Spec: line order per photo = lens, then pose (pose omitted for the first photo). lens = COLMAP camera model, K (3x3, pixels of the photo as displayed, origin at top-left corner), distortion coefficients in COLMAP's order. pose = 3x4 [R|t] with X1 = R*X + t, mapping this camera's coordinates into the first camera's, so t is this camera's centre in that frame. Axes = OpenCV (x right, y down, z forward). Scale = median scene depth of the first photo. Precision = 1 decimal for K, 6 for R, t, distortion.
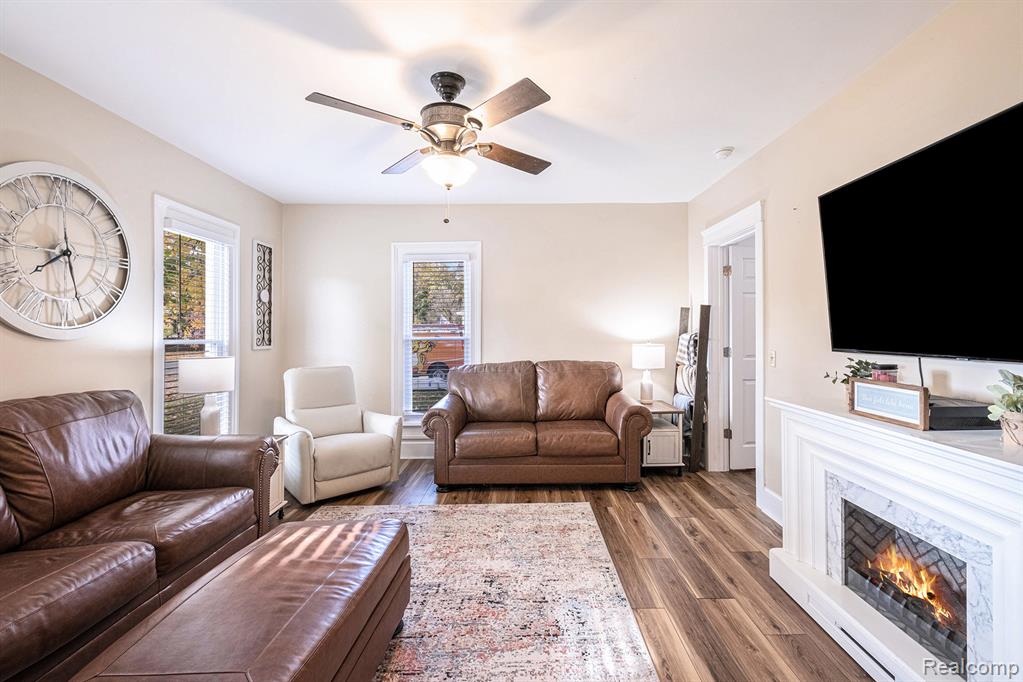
lens RADIAL K [[447.8, 0, 537.9], [0, 447.8, 325.9], [0, 0, 1]] dist [0.003156, -0.005882]
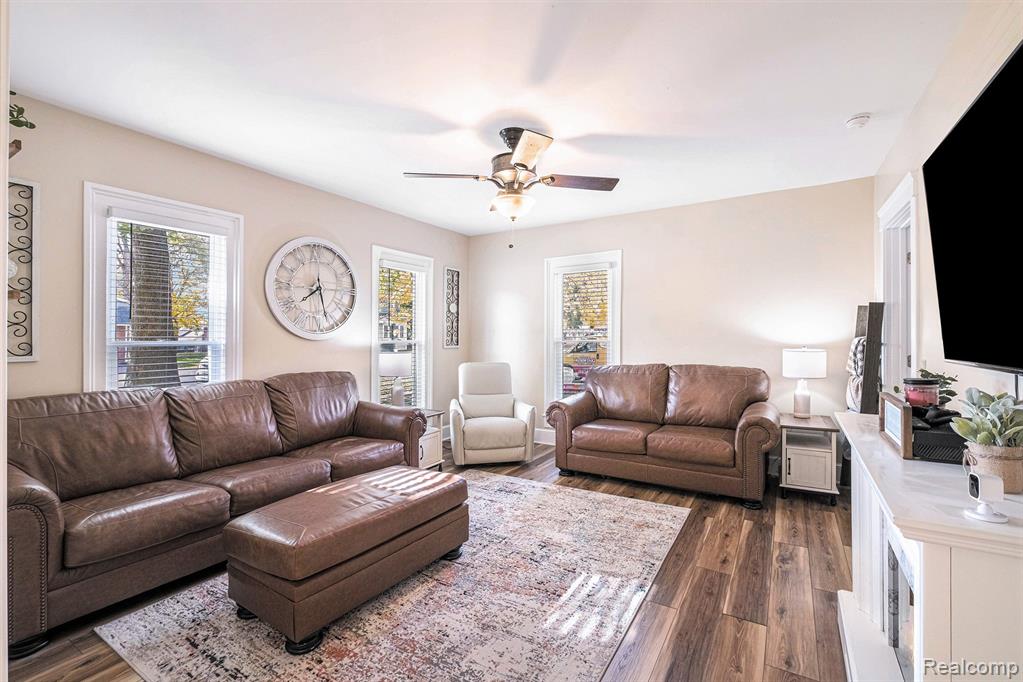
lens RADIAL K [[447.8, 0, 527.8], [0, 447.8, 323.5], [0, 0, 1]] dist [0.003156, -0.005882]
pose [[0.857475, -0.012937, -0.514362, 0.341311], [0.007596, 0.999893, -0.012487, -0.003050], [0.514469, 0.006800, 0.857482, -0.029422]]
